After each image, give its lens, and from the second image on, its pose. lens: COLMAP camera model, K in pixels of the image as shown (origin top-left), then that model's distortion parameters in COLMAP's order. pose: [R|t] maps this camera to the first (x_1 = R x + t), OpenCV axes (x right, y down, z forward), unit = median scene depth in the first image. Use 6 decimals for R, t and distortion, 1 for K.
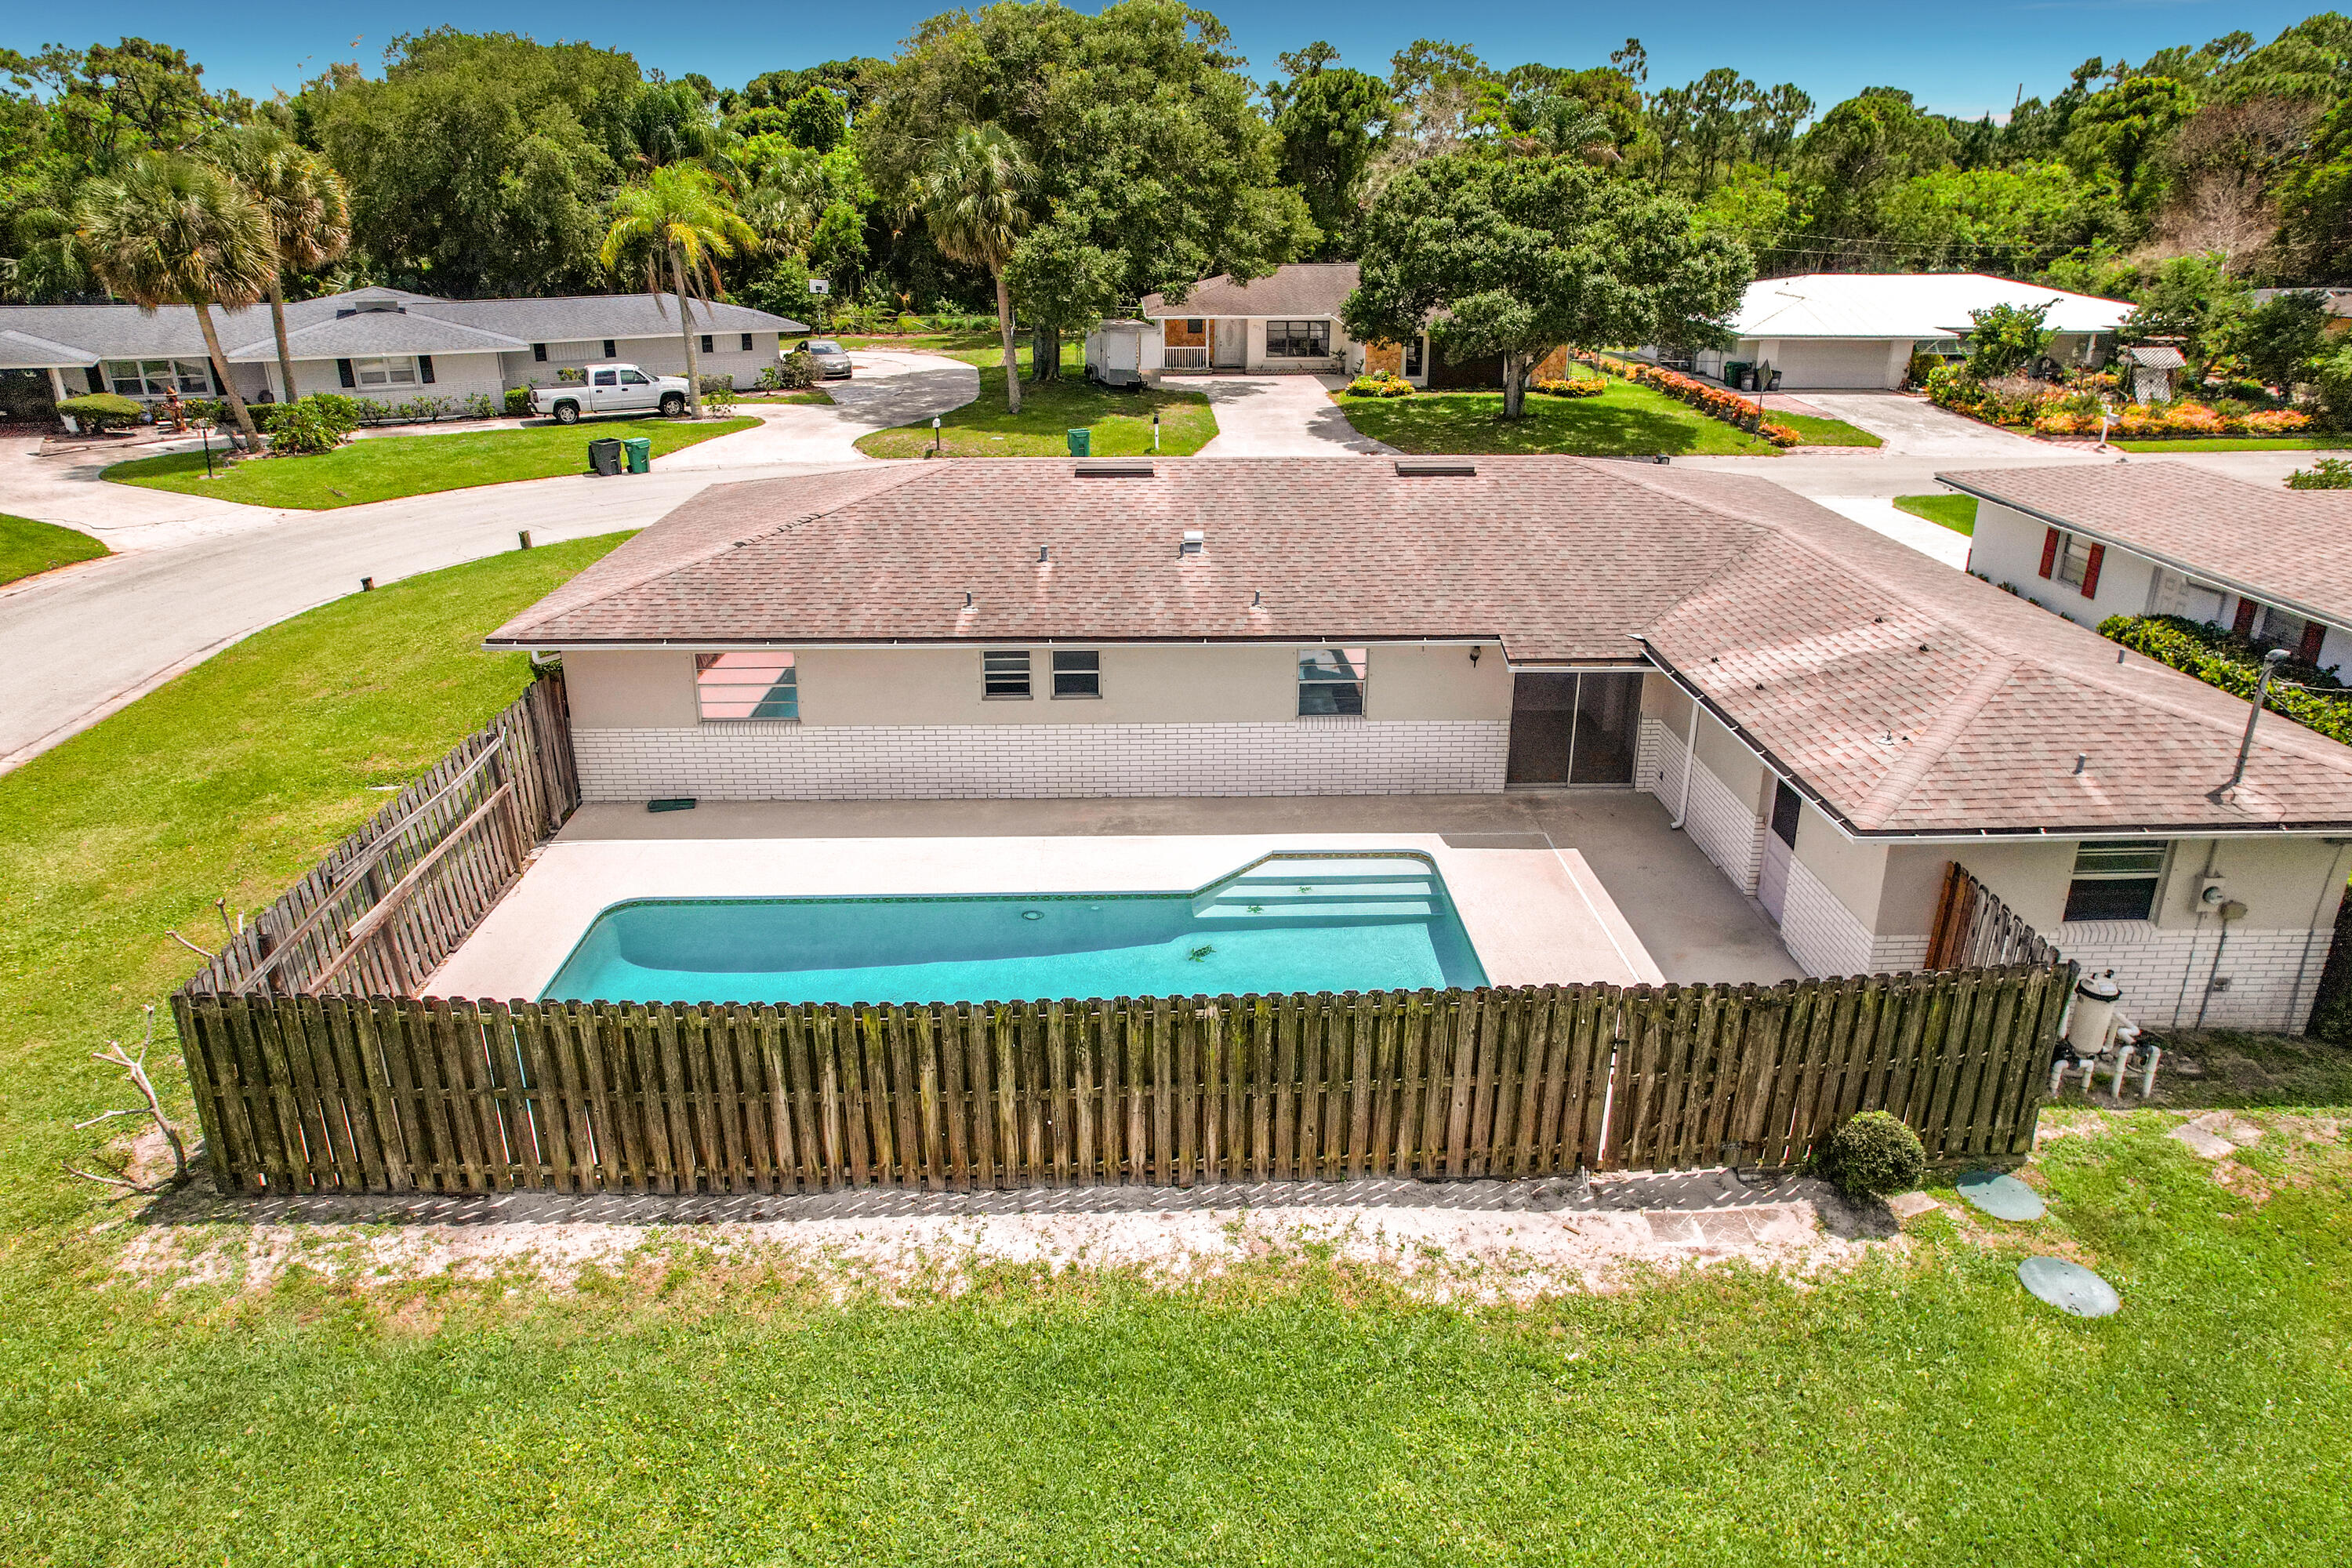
lens RADIAL K [[1590.9, 0, 1170.0], [0, 1590.9, 791.7], [0, 0, 1]] dist [-0.059050, 0.038806]
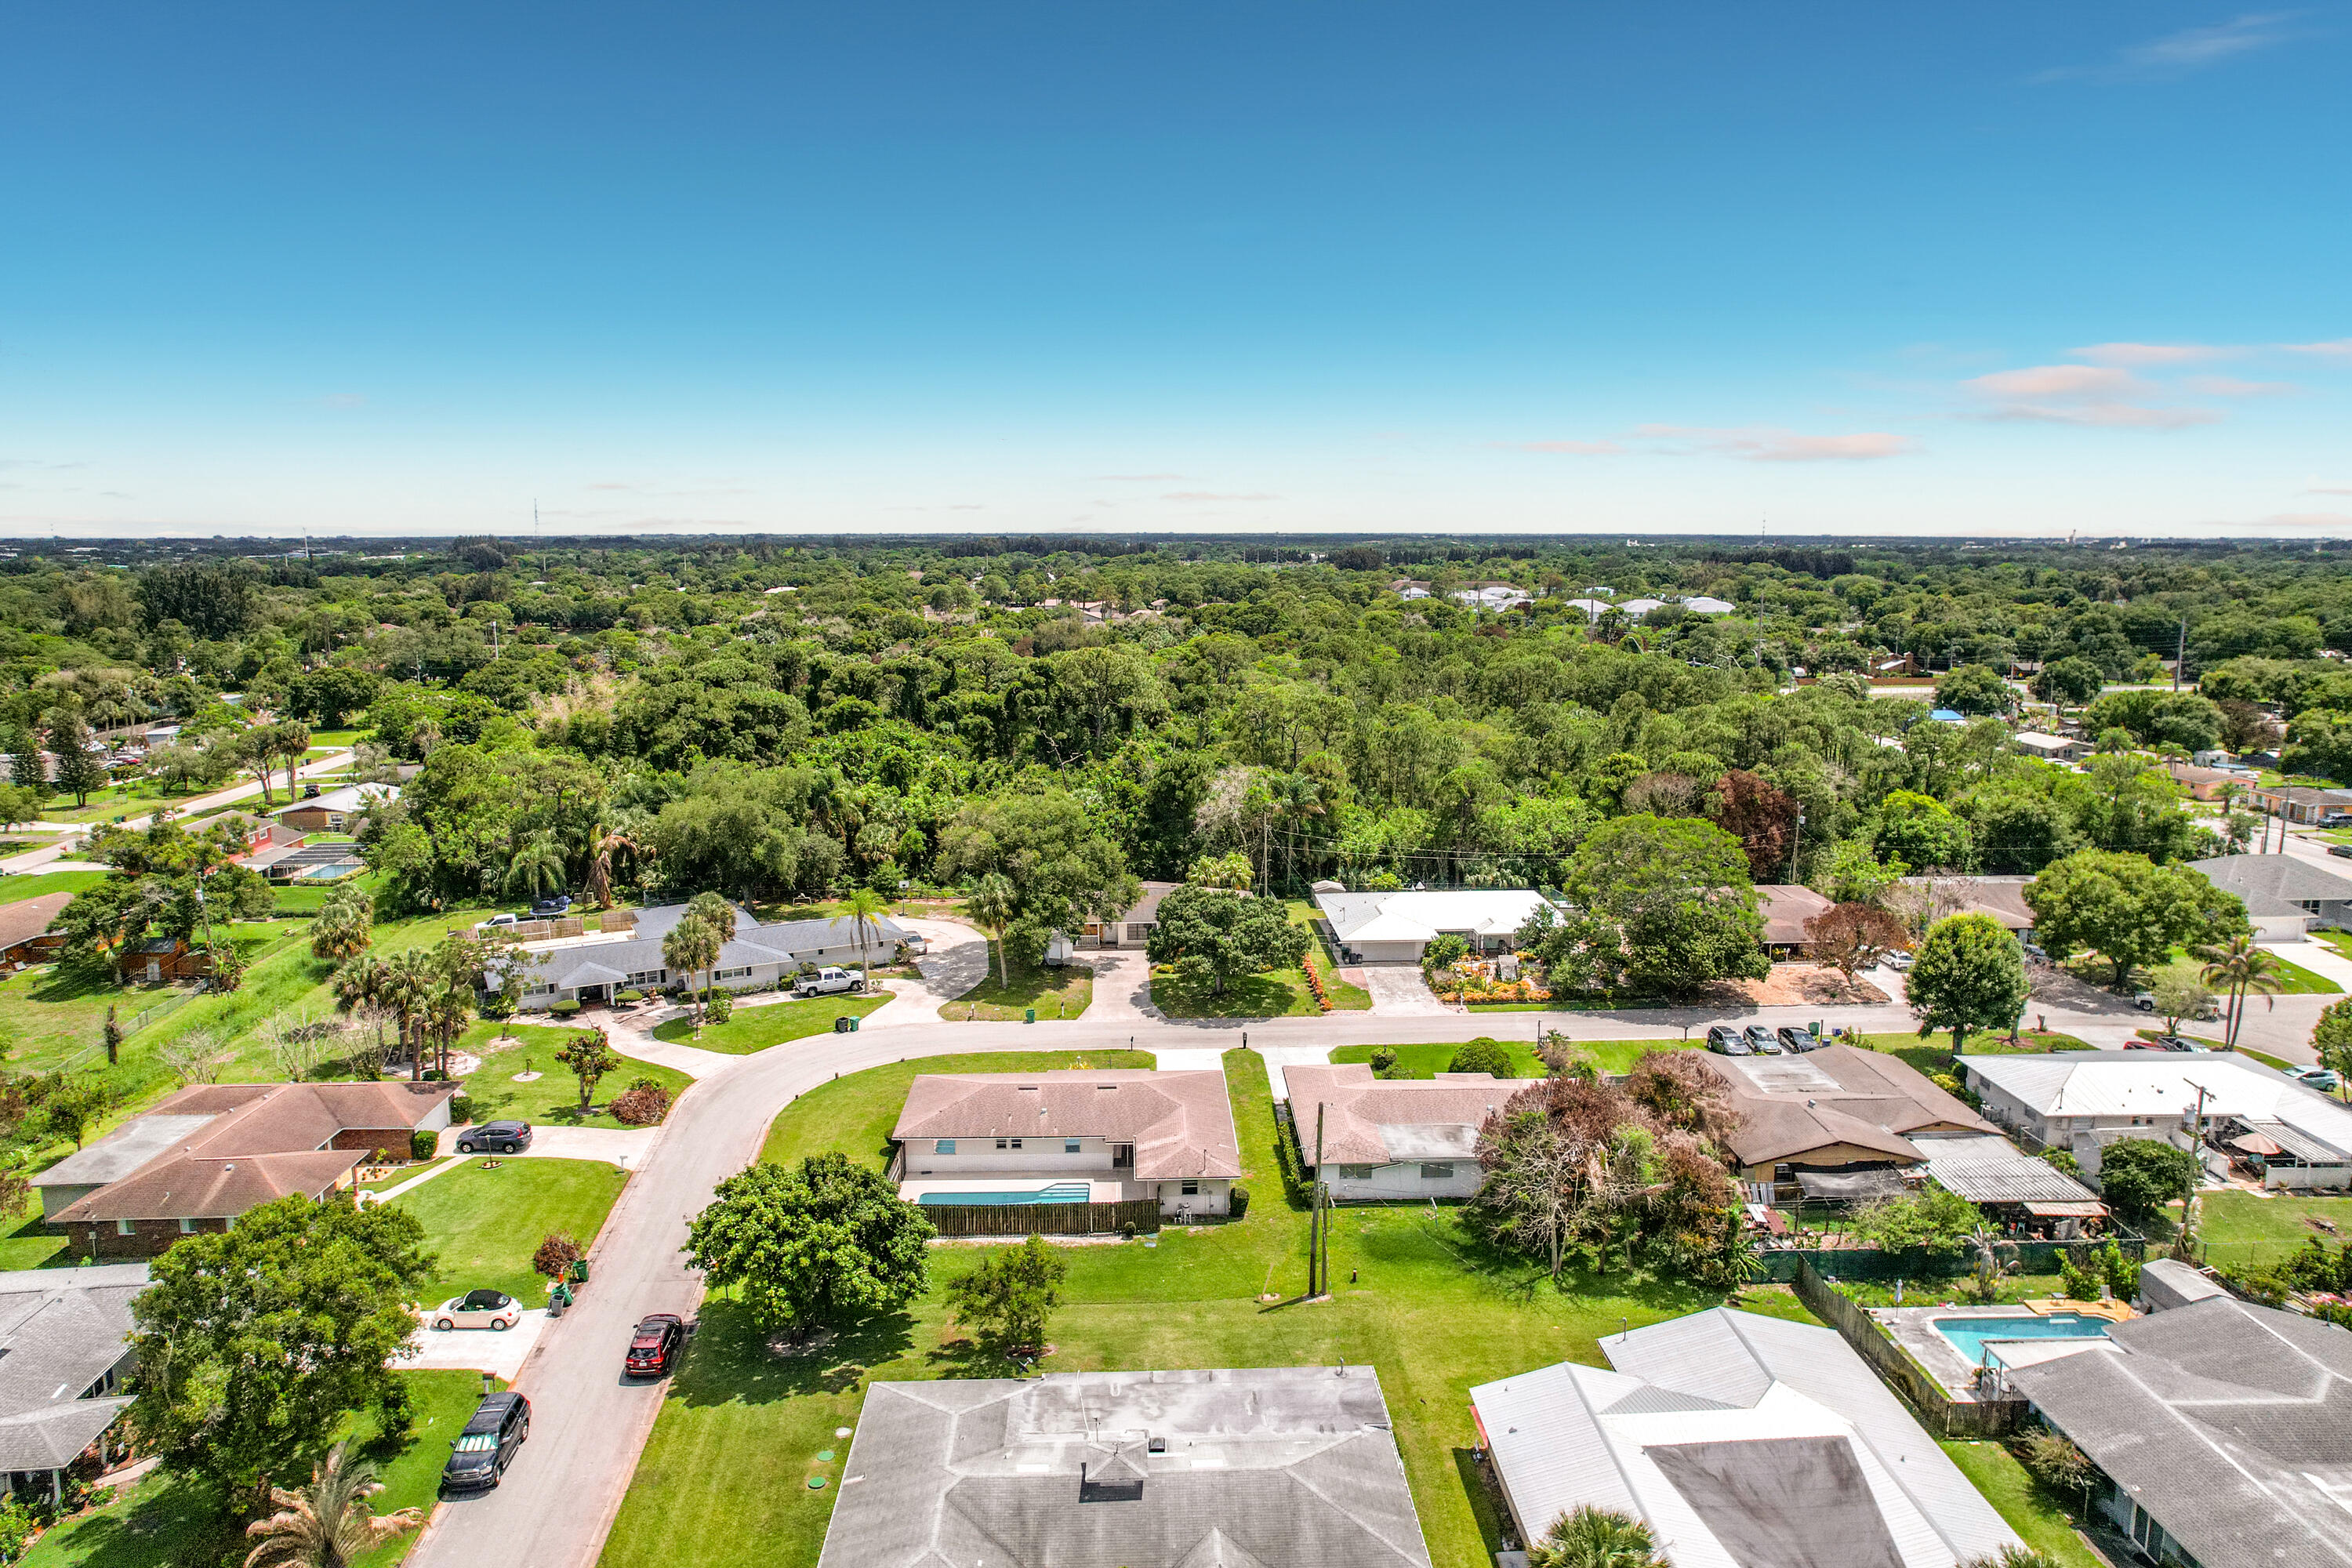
lens RADIAL K [[1590.9, 0, 1200.0], [0, 1590.9, 777.2], [0, 0, 1]] dist [-0.059050, 0.038806]
pose [[0.999652, 0.000662, 0.026371, 0.131716], [0.005059, 0.976323, -0.216258, -0.043495], [-0.025890, 0.216316, 0.975980, -1.401984]]
